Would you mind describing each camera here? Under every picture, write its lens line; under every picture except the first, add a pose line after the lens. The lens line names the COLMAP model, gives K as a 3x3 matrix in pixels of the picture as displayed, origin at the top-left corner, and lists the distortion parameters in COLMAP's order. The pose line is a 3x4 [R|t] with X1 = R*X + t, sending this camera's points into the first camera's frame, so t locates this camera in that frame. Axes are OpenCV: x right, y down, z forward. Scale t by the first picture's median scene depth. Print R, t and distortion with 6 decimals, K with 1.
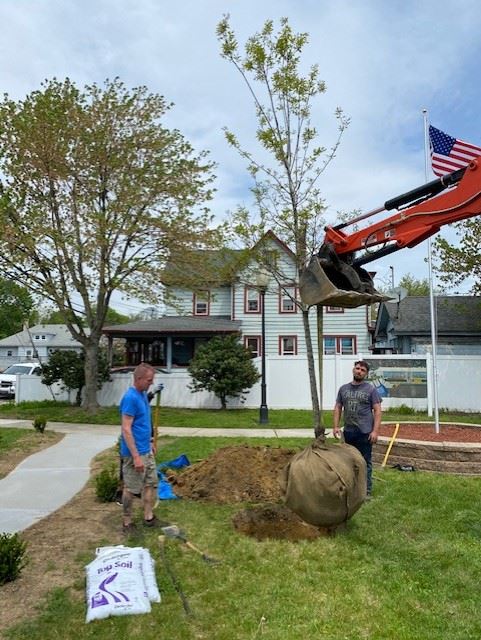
lens RADIAL K [[501.7, 0, 227.3], [0, 501.7, 326.0], [0, 0, 1]] dist [0.000310, -0.008335]
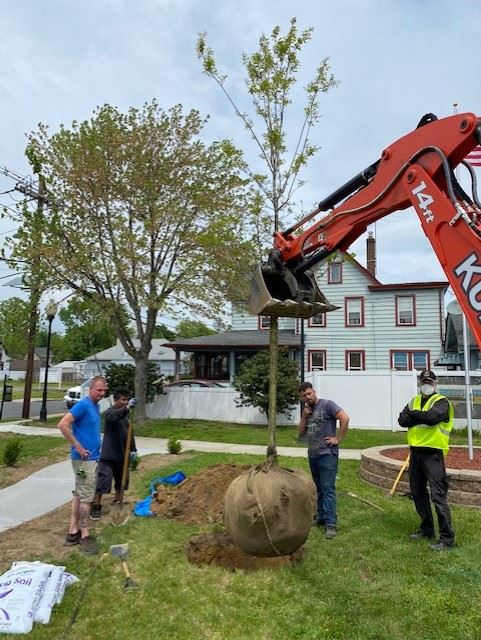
lens RADIAL K [[501.1, 0, 240.5], [0, 501.1, 320.0], [0, 0, 1]] dist [0.001138, 0.001254]
pose [[0.985356, -0.006621, -0.170379, 0.260183], [-0.000479, 0.999134, -0.041597, 0.005059], [0.170507, 0.041069, 0.984500, 0.060678]]
